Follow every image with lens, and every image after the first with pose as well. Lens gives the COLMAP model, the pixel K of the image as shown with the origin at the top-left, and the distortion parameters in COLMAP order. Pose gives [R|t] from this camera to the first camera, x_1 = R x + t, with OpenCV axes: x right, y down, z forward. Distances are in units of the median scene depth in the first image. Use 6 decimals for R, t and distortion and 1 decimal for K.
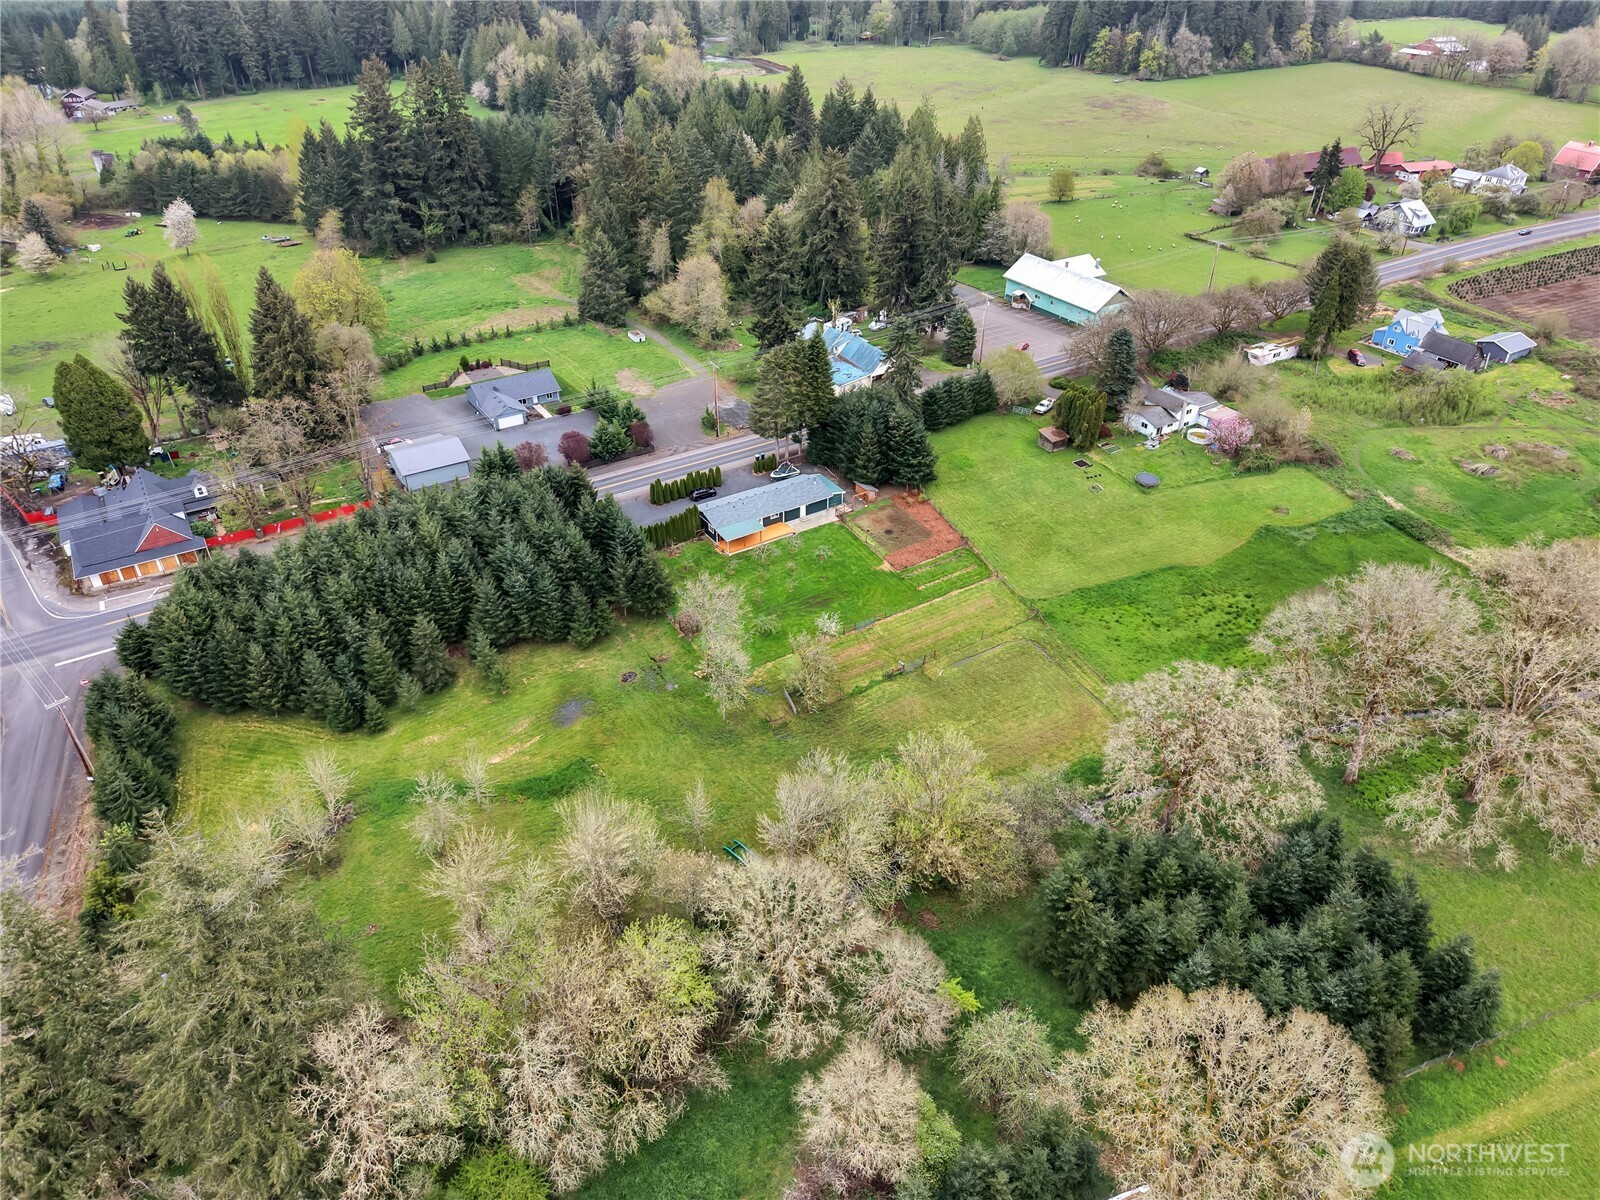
lens RADIAL K [[1061.9, 0, 800.0], [0, 1061.9, 600.0], [0, 0, 1]] dist [0.005875, 0.001474]
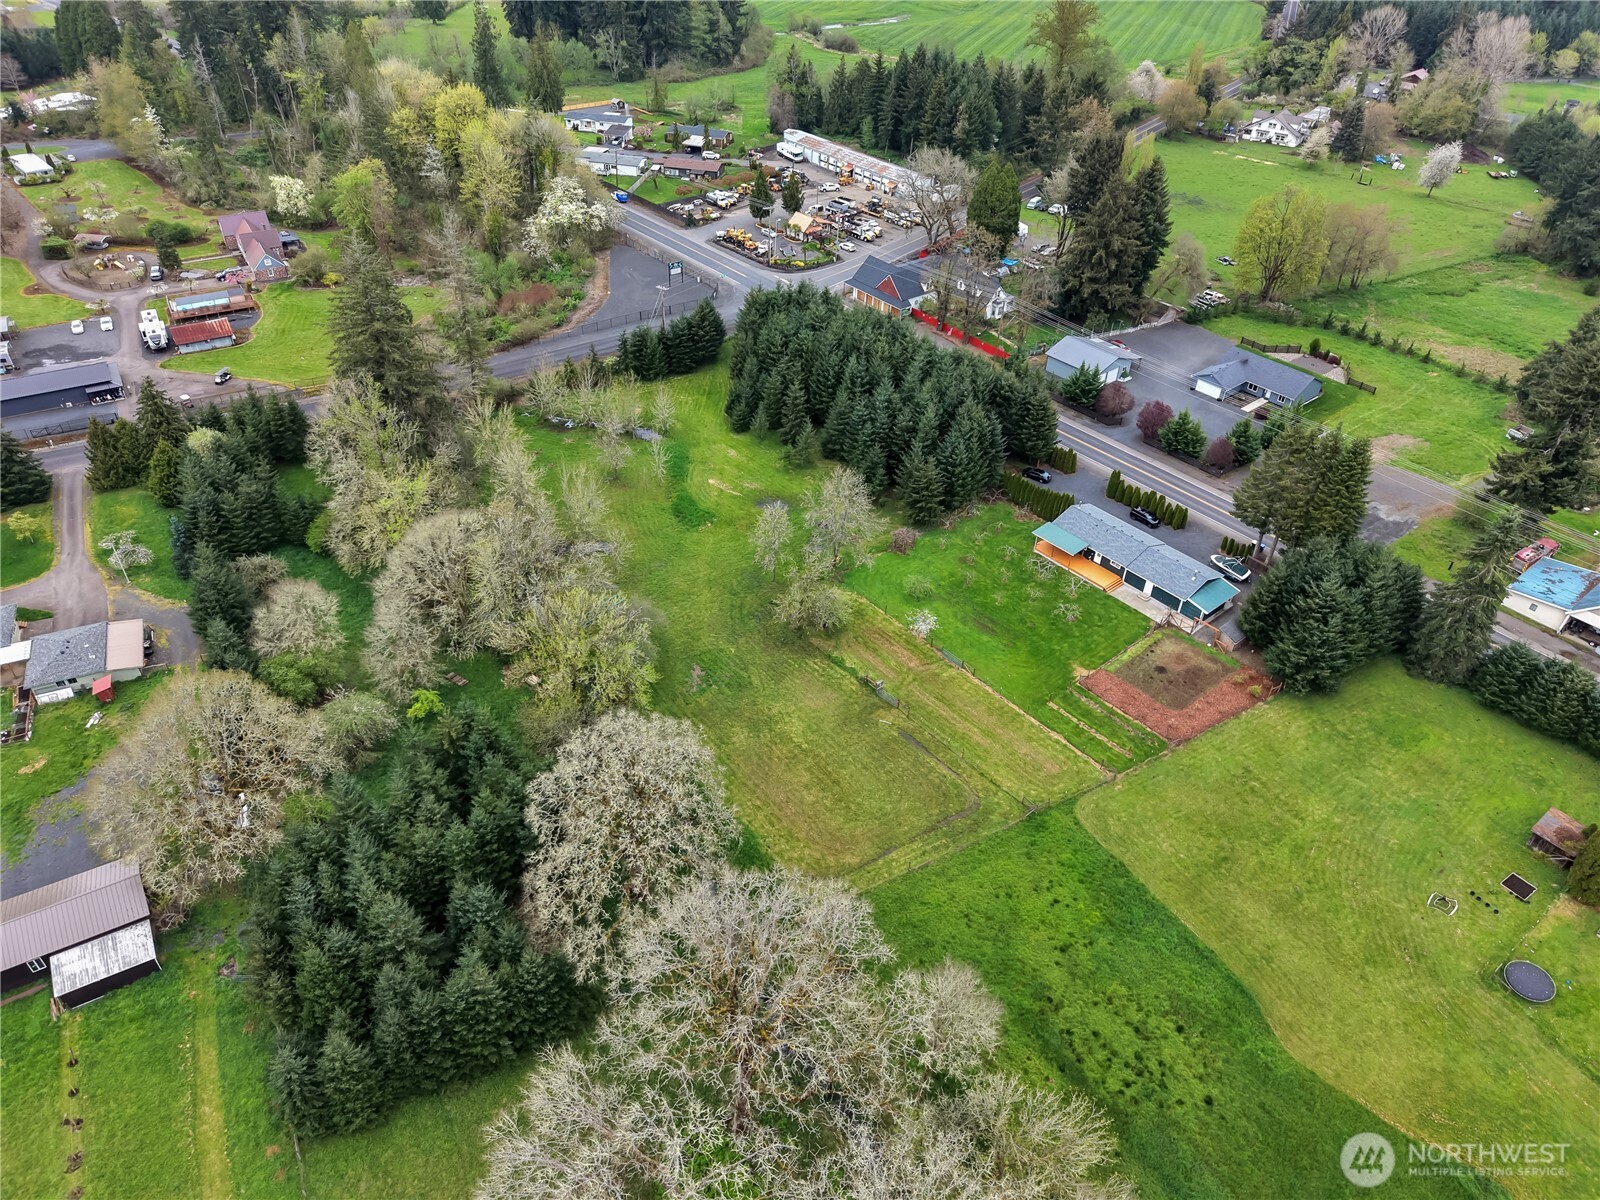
lens RADIAL K [[1061.9, 0, 800.0], [0, 1061.9, 600.0], [0, 0, 1]] dist [0.005875, 0.001474]
pose [[0.120616, 0.606226, -0.786093, 0.605222], [-0.581940, 0.684718, 0.438756, -0.274287], [0.804237, 0.404538, 0.435376, 0.425084]]
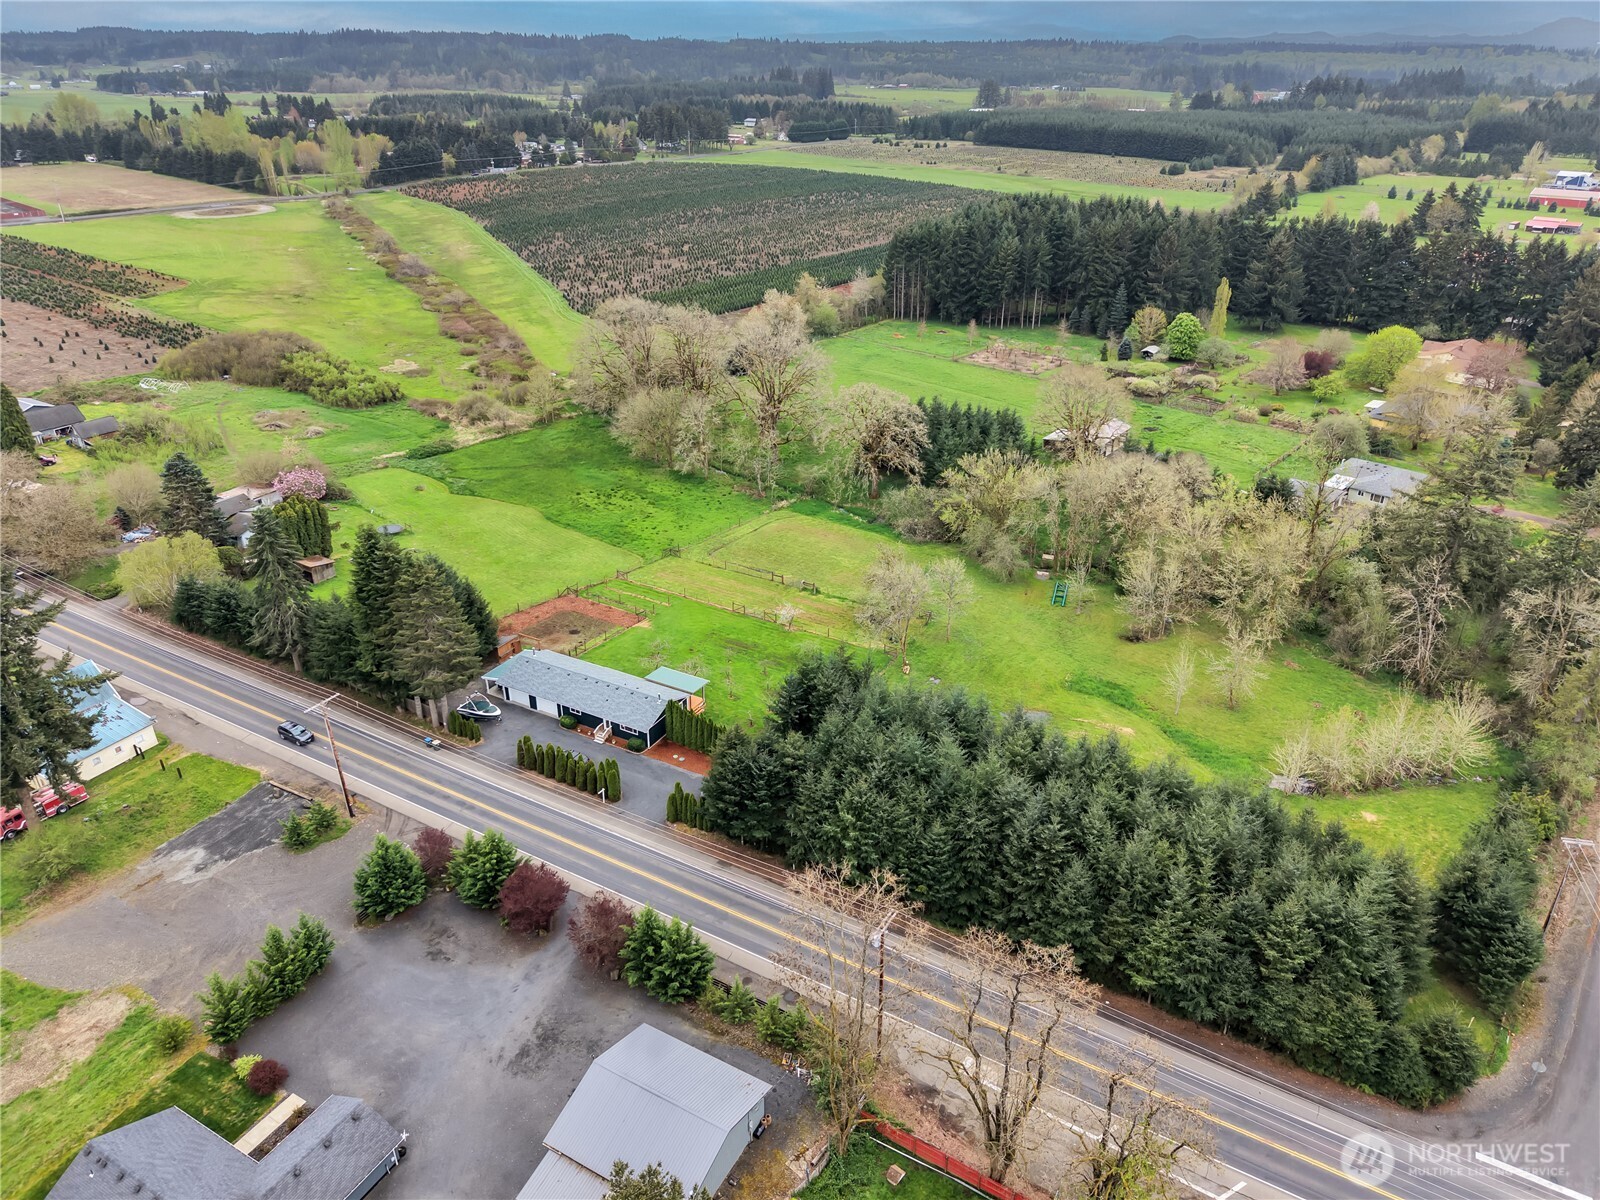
lens RADIAL K [[1061.9, 0, 800.0], [0, 1061.9, 600.0], [0, 0, 1]] dist [0.005875, 0.001474]
pose [[-0.466447, -0.409670, 0.783963, -0.639502], [0.502225, 0.606919, 0.615970, -0.497634], [-0.728146, 0.681043, -0.077348, 0.891016]]
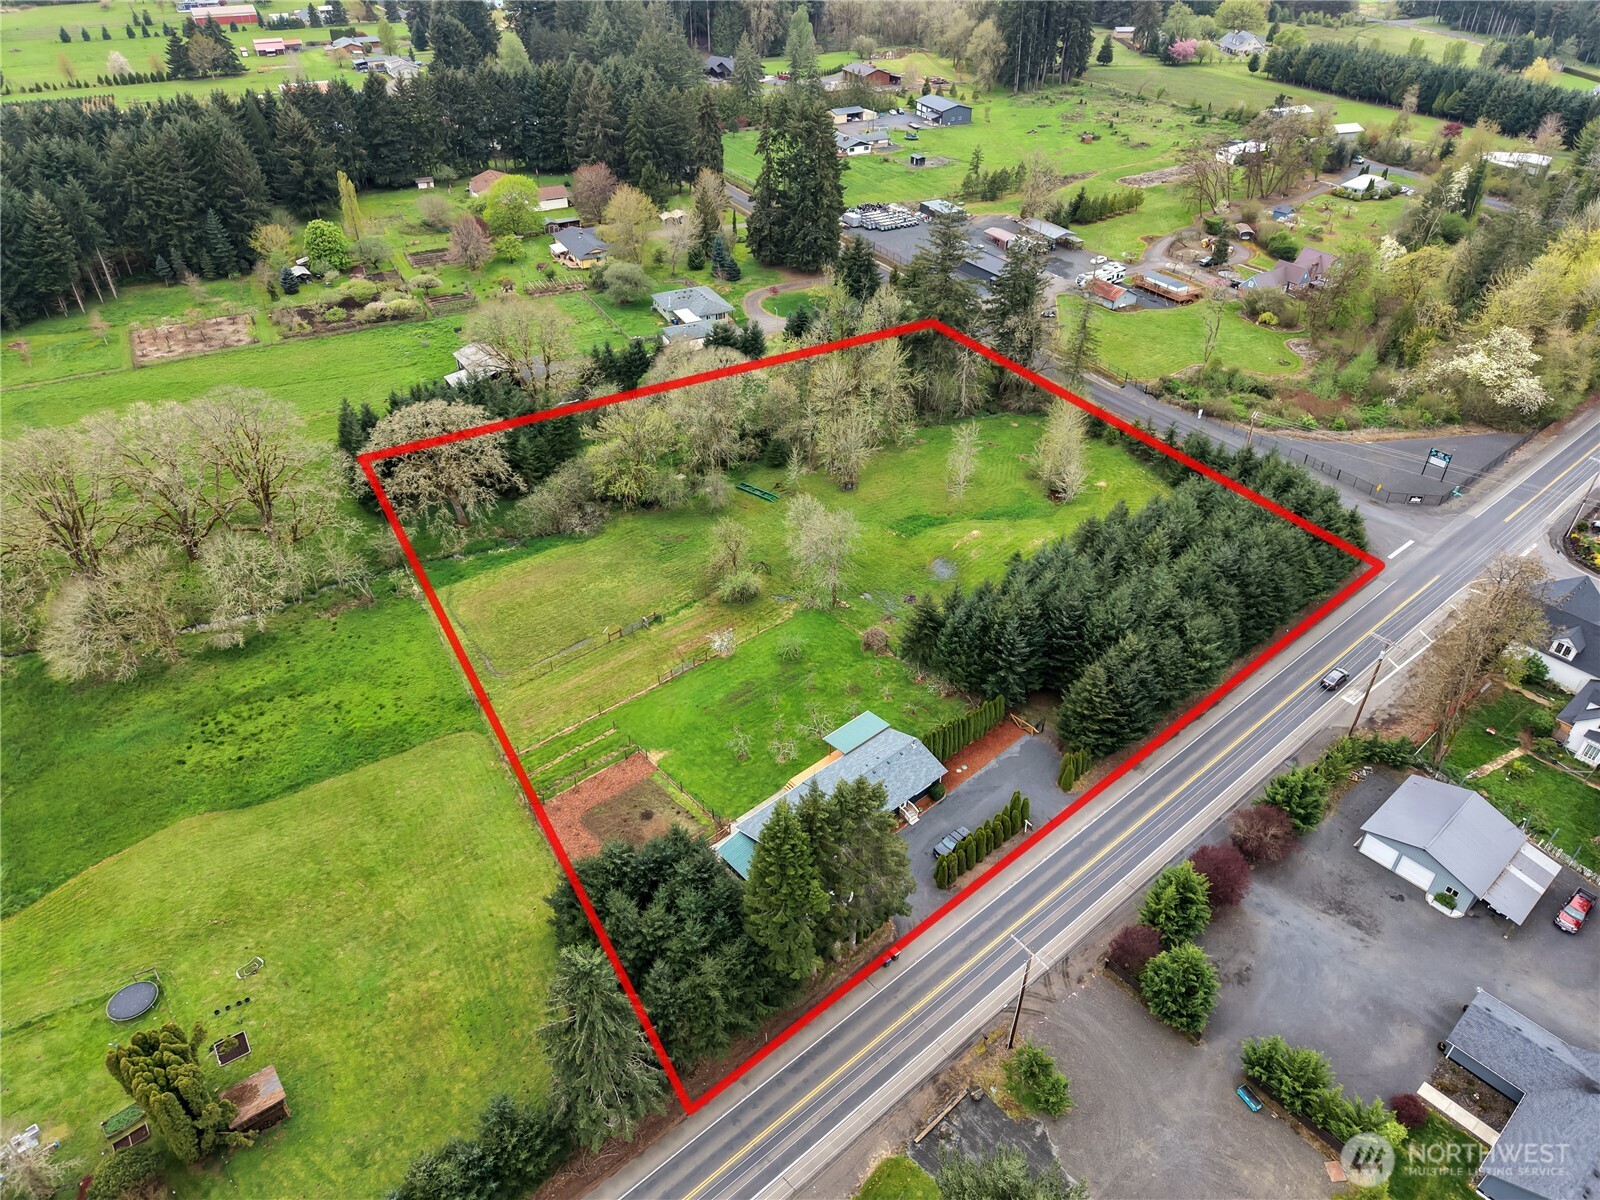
lens RADIAL K [[1061.9, 0, 800.0], [0, 1061.9, 600.0], [0, 0, 1]] dist [0.005875, 0.001474]
pose [[-0.988873, 0.076764, -0.127428, 0.060691], [-0.094390, 0.338311, 0.936289, -0.714565], [0.114983, 0.937898, -0.327301, 1.070303]]
